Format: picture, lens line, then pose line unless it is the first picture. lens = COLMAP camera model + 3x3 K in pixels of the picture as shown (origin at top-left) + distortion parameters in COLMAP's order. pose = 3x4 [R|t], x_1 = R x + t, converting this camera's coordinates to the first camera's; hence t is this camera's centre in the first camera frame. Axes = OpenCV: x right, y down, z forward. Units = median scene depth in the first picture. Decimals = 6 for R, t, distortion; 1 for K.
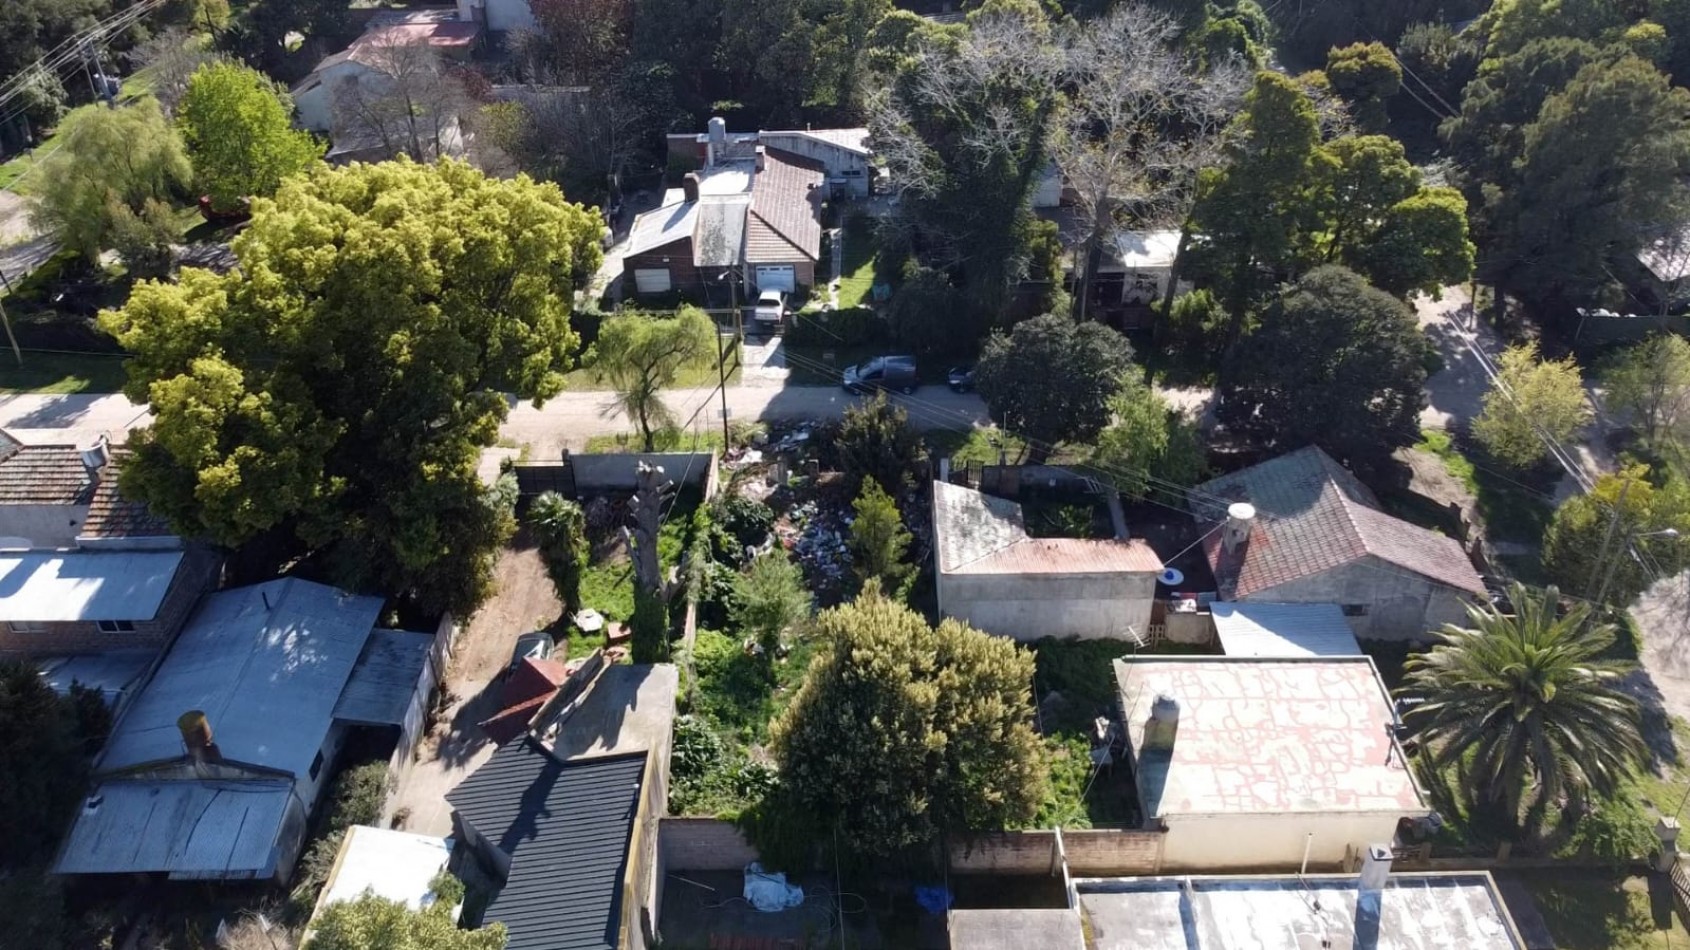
lens RADIAL K [[1345.5, 0, 845.5], [0, 1345.5, 455.6], [0, 0, 1]] dist [-0.008967, -0.005584]
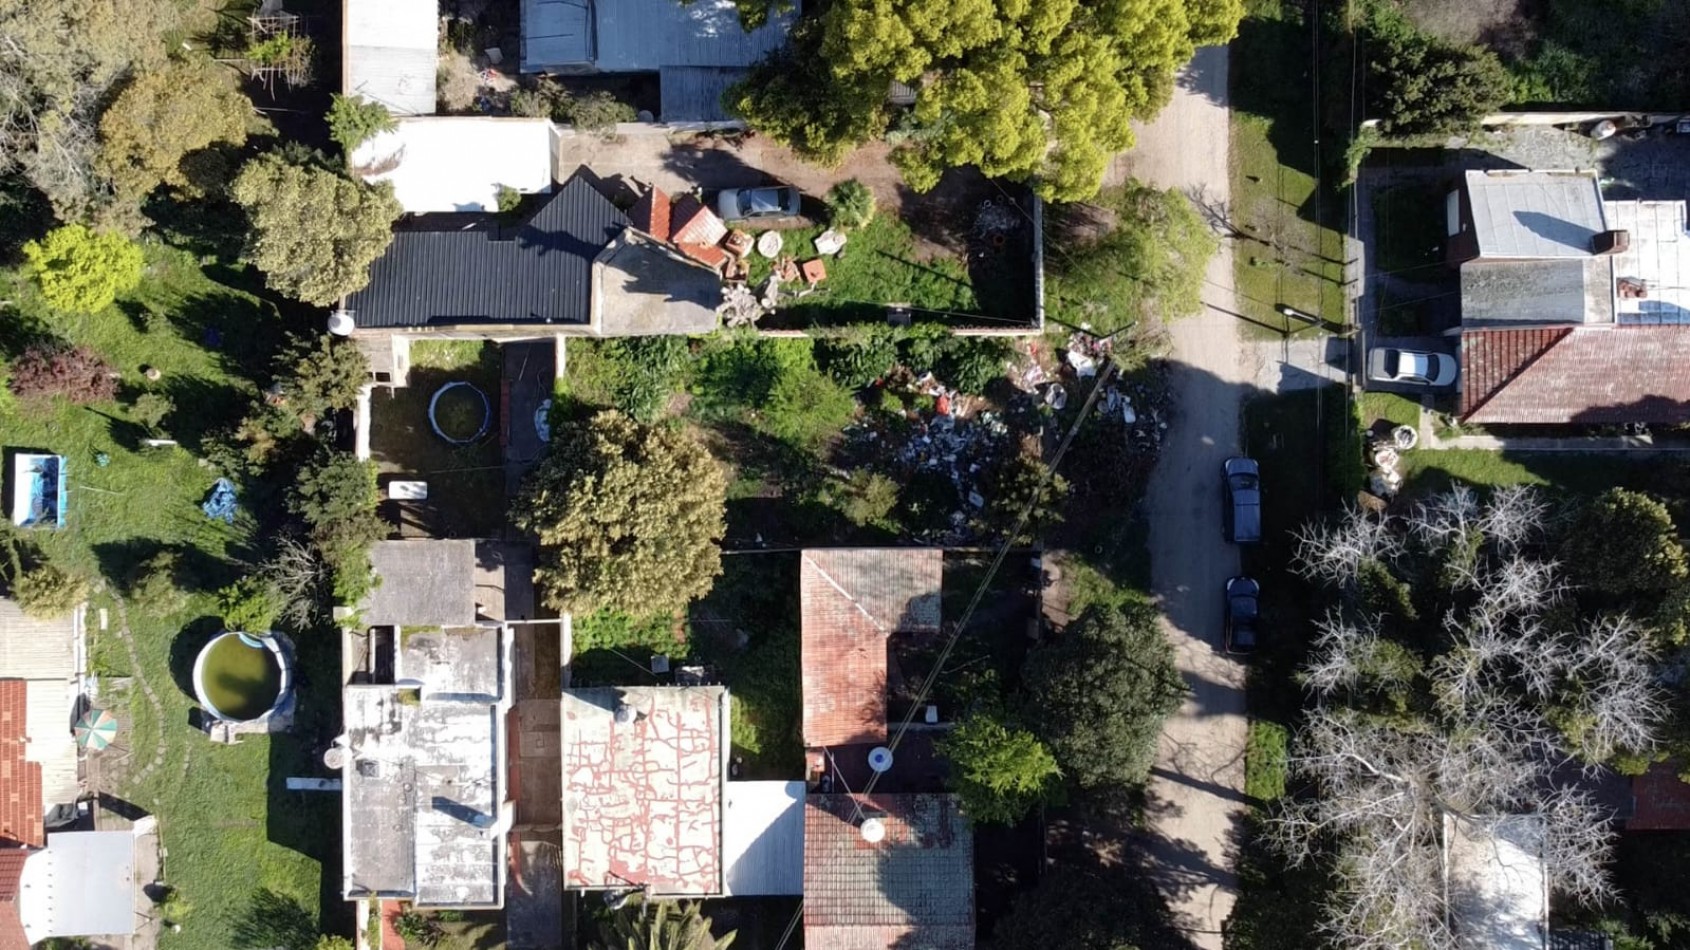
lens RADIAL K [[1421.7, 0, 843.0], [0, 1421.7, 444.2], [0, 0, 1]] dist [-0.007639, -0.002837]
pose [[0.015055, 0.999874, -0.005045, -0.011777], [-0.548157, 0.012473, 0.836282, -0.900736], [0.836240, -0.009825, 0.548276, 0.348615]]
